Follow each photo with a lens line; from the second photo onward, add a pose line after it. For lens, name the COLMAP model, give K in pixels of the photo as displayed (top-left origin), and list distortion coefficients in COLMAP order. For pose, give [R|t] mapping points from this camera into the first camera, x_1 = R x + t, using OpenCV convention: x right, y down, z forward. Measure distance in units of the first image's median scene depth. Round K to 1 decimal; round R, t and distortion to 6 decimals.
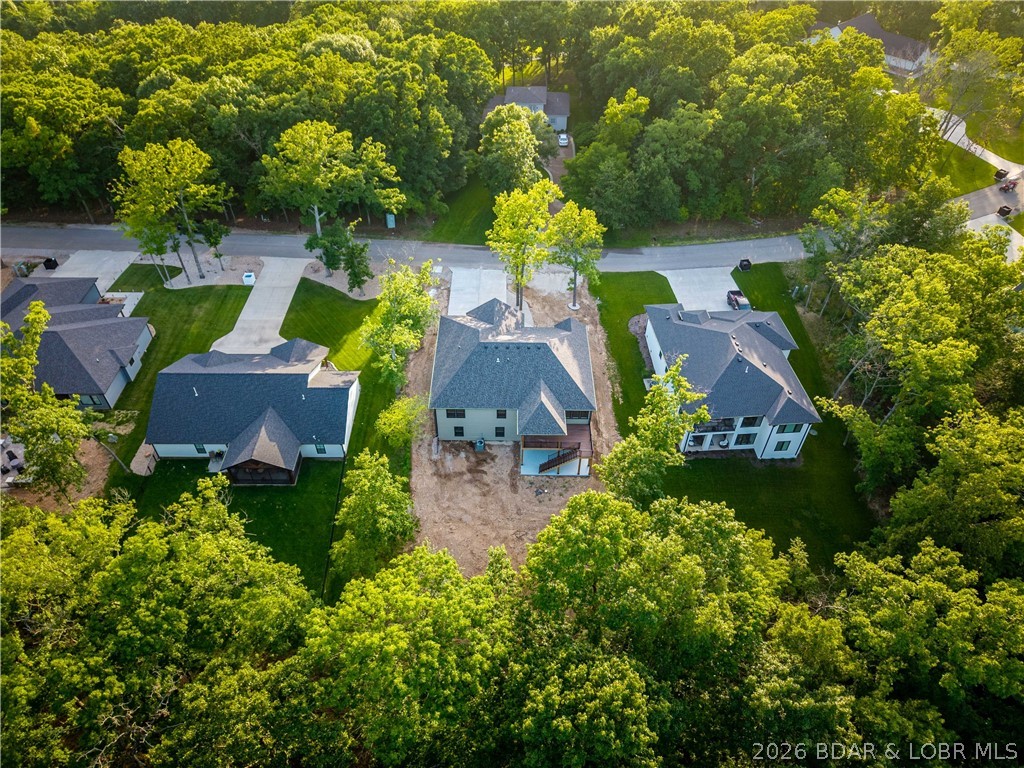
lens RADIAL K [[701.3, 0, 511.5], [0, 701.3, 381.8], [0, 0, 1]] dist [-0.004554, 0.001245]
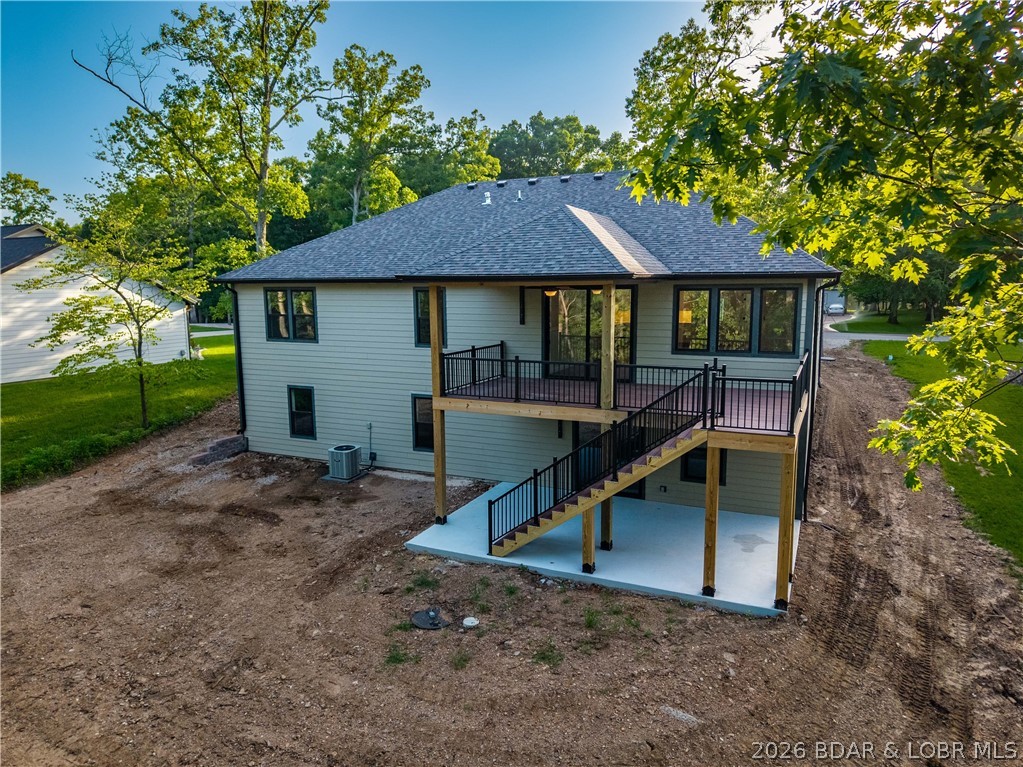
lens RADIAL K [[700.6, 0, 514.1], [0, 700.6, 384.0], [0, 0, 1]] dist [-0.004554, 0.001245]
pose [[0.908352, 0.040666, -0.416225, 0.101178], [-0.275888, 0.806243, -0.523315, 0.159652], [0.314297, 0.590186, 0.743571, 0.706383]]
